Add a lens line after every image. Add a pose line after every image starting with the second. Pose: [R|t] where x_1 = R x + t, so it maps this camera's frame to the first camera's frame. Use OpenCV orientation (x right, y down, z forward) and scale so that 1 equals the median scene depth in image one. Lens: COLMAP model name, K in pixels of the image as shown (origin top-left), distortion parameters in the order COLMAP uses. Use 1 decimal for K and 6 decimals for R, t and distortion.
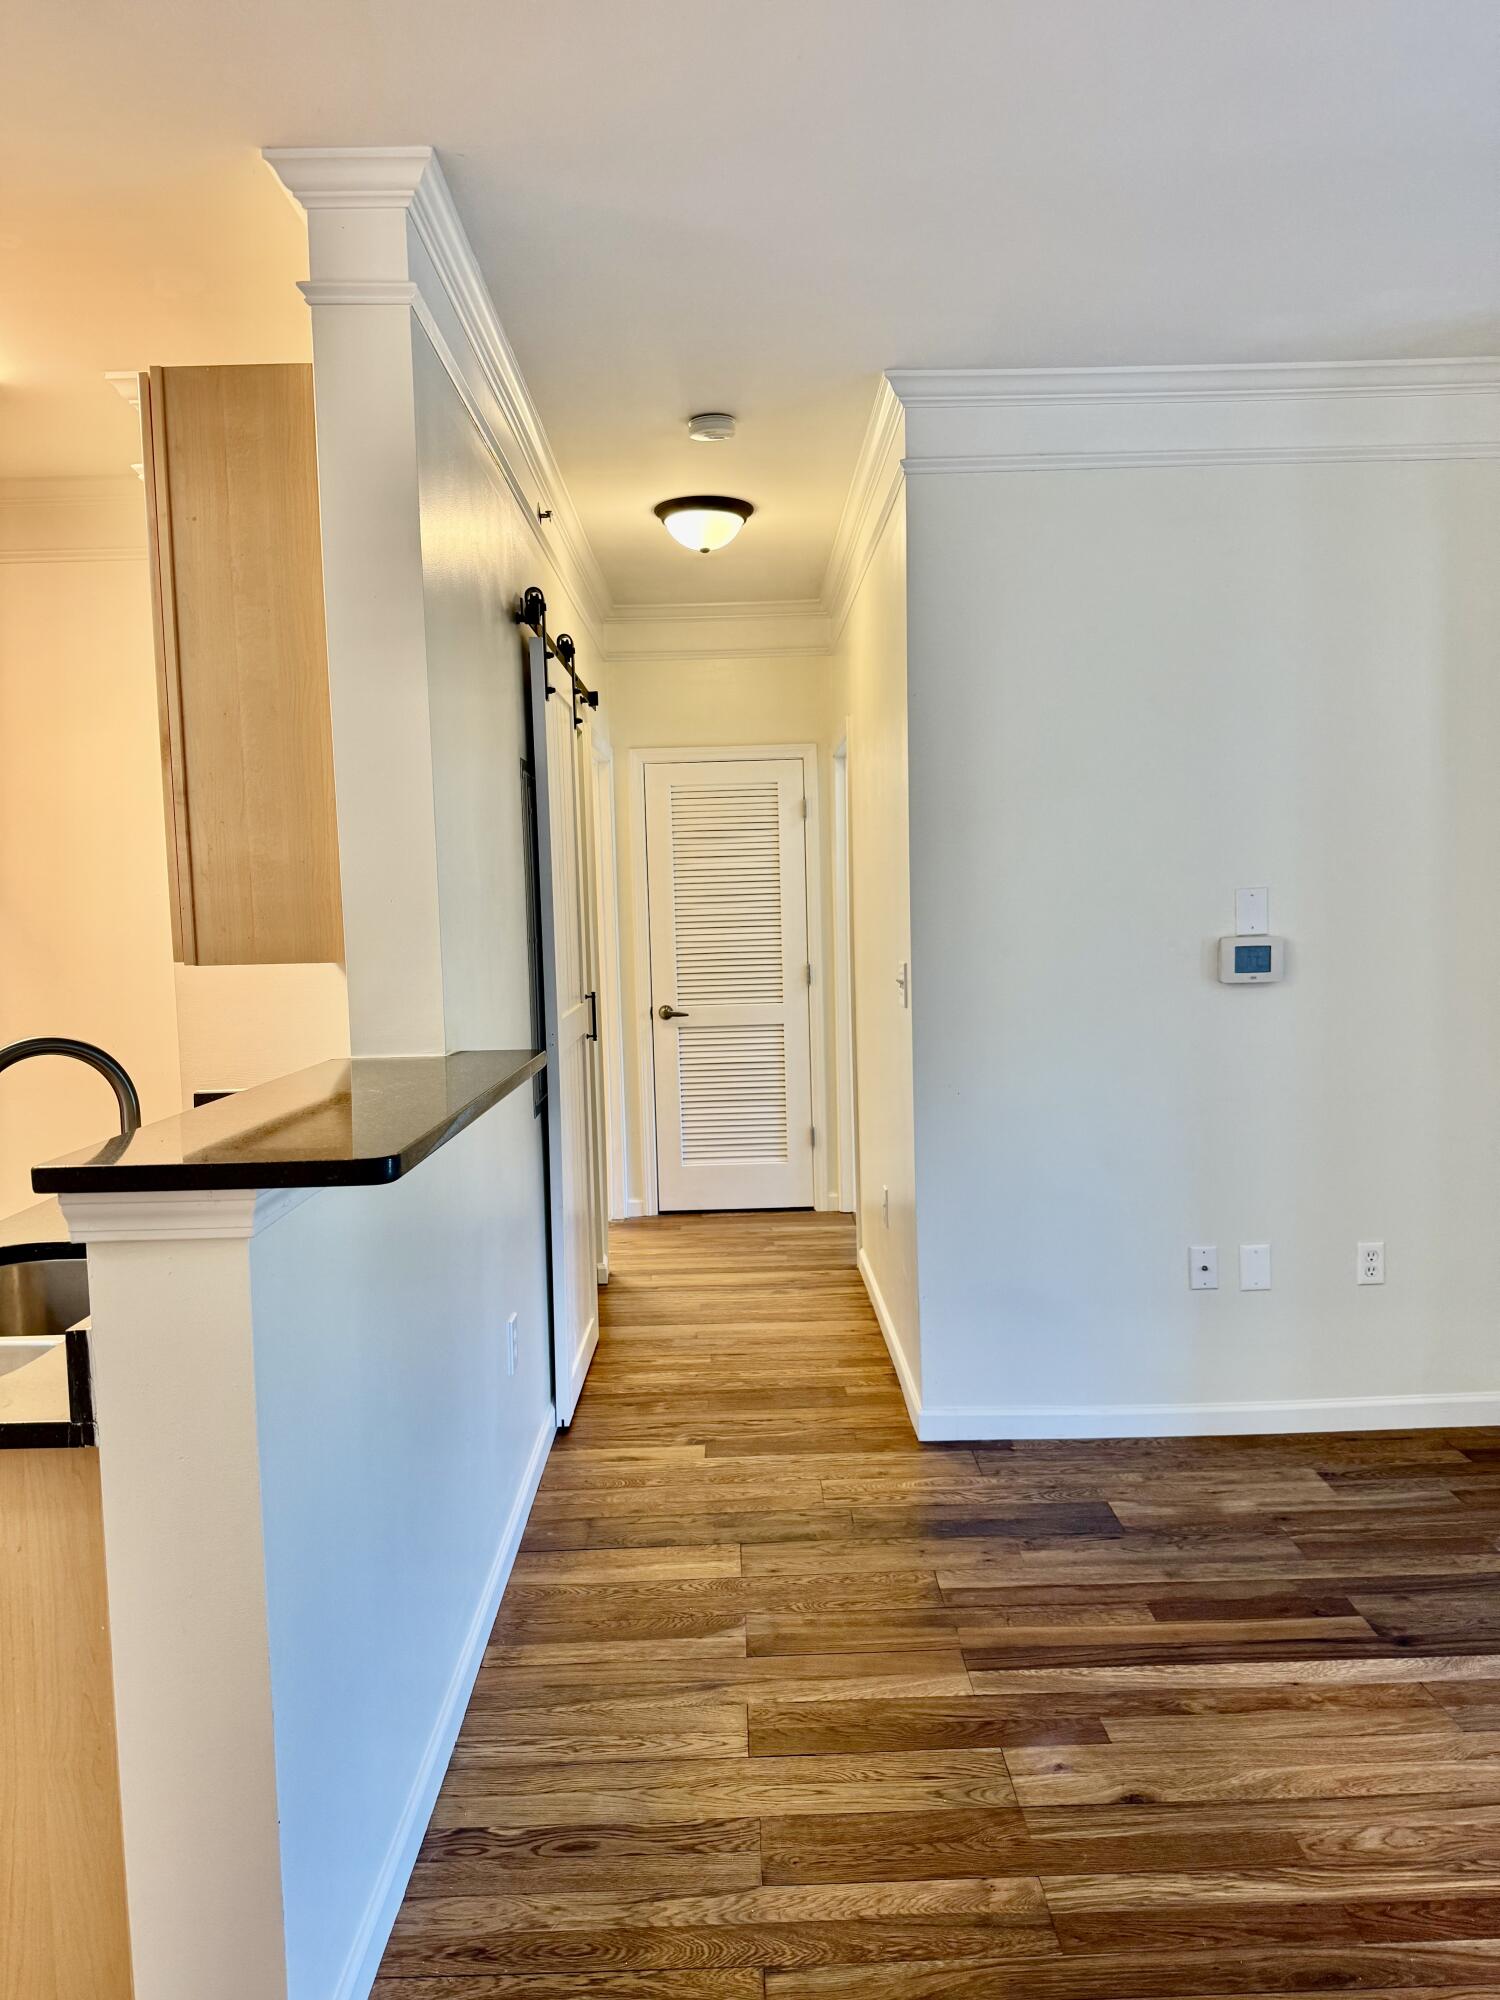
lens RADIAL K [[1432.6, 0, 749.9], [0, 1432.6, 1004.1], [0, 0, 1]] dist [0.040104, -0.025561]
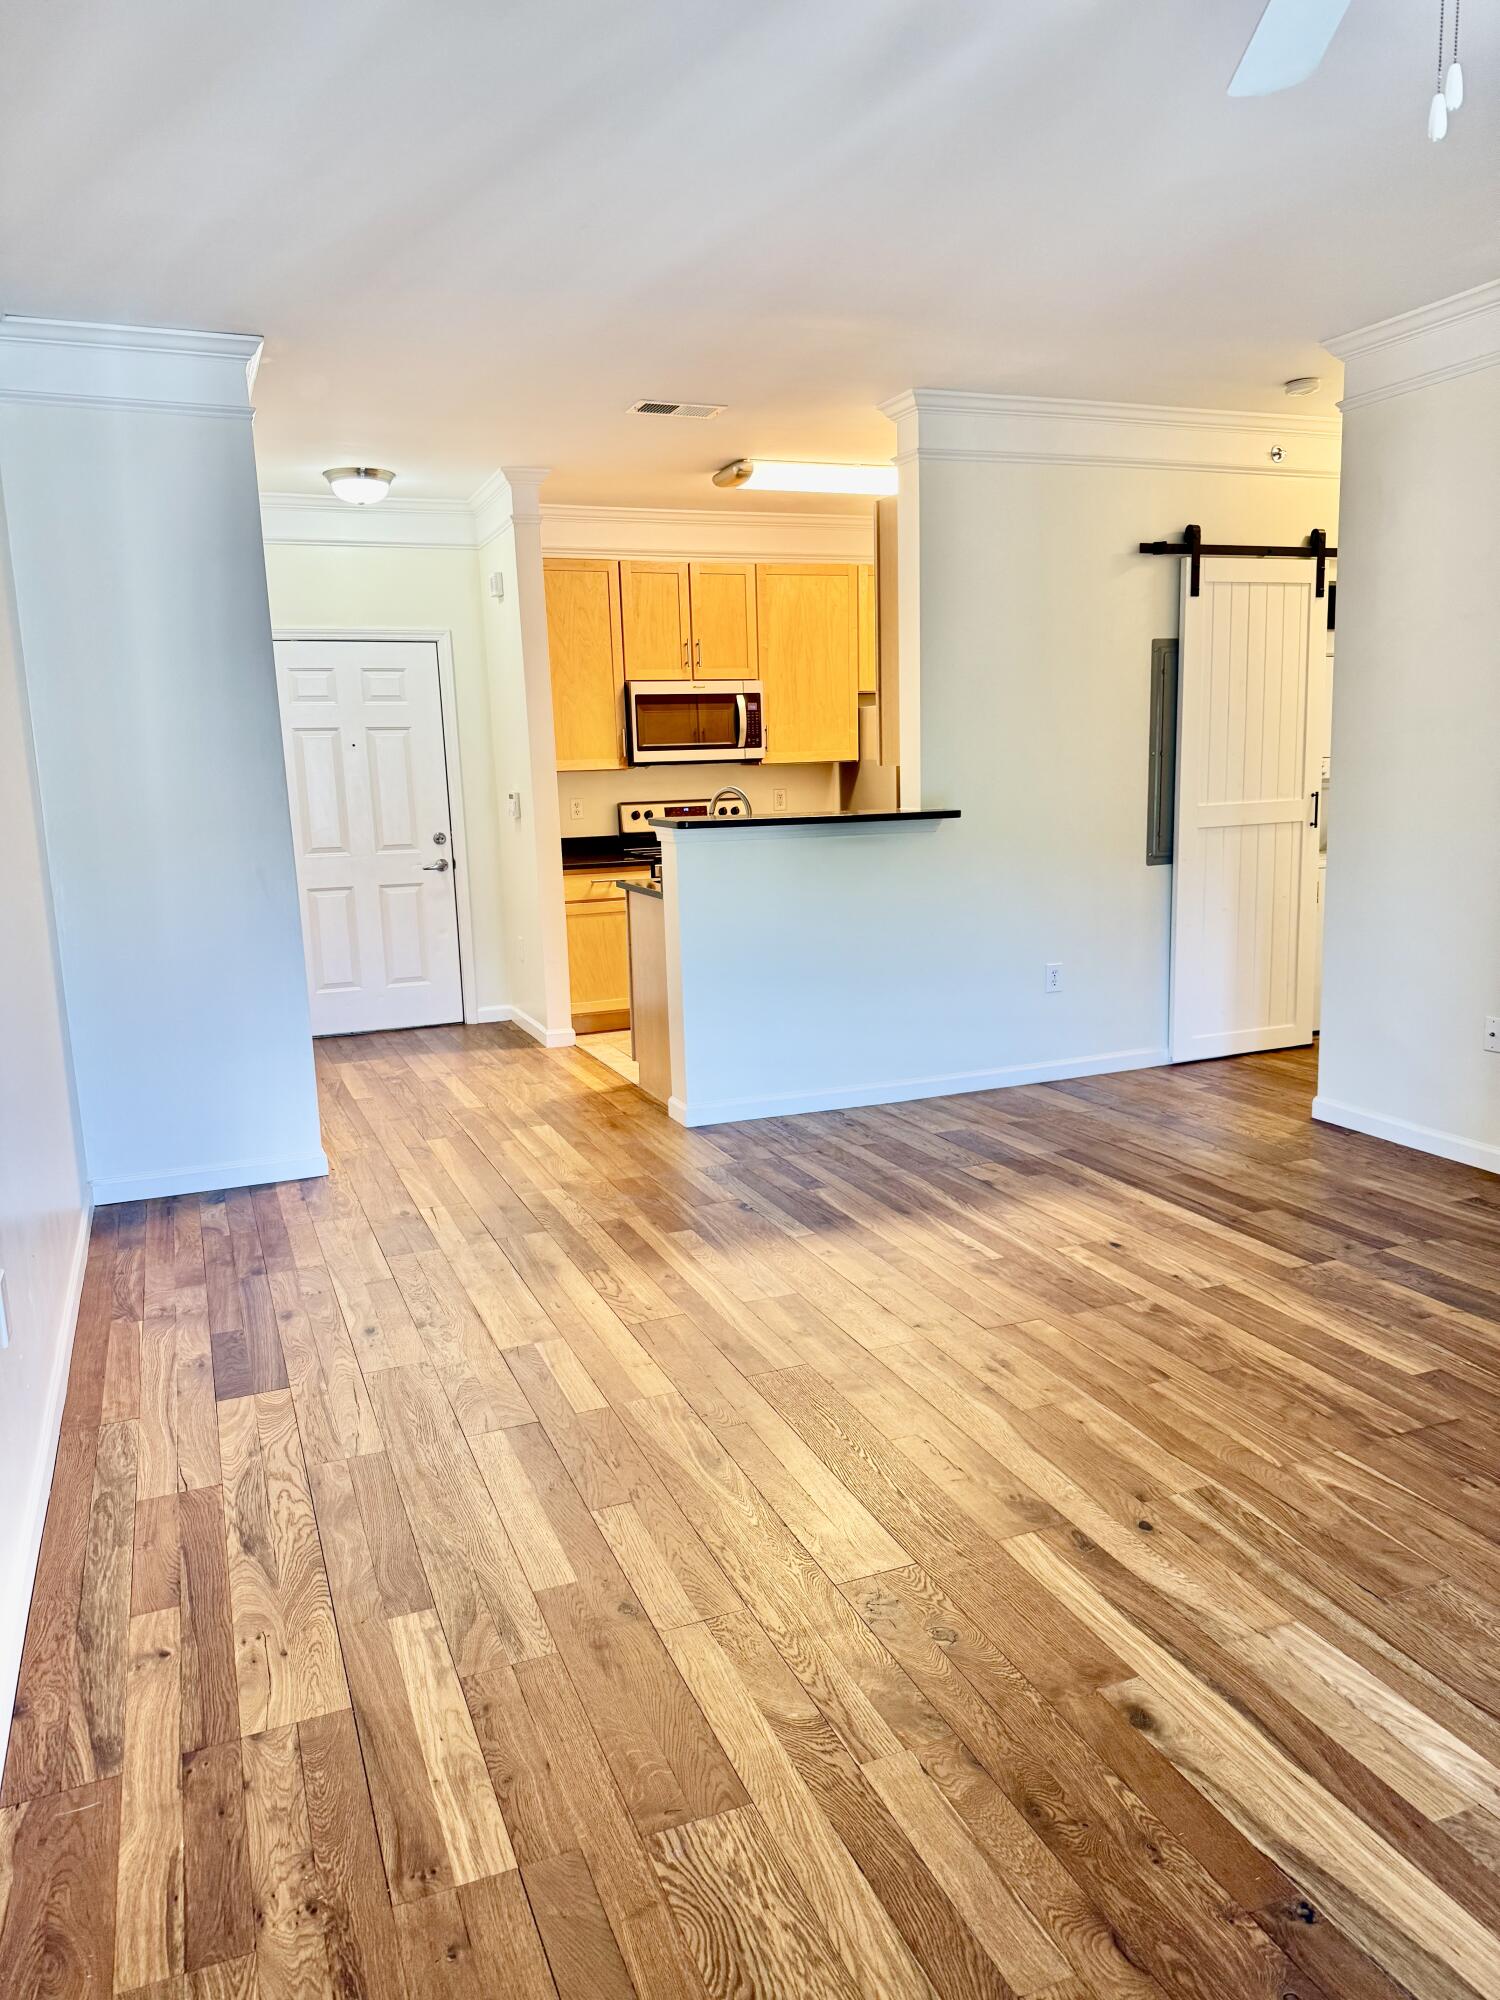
lens RADIAL K [[1432.6, 0, 752.4], [0, 1432.6, 1002.9], [0, 0, 1]] dist [0.040104, -0.025561]
pose [[0.349514, 0.167577, -0.921823, 1.655090], [-0.048899, 0.985797, 0.160666, -0.012149], [0.935654, -0.011079, 0.352744, -0.024692]]
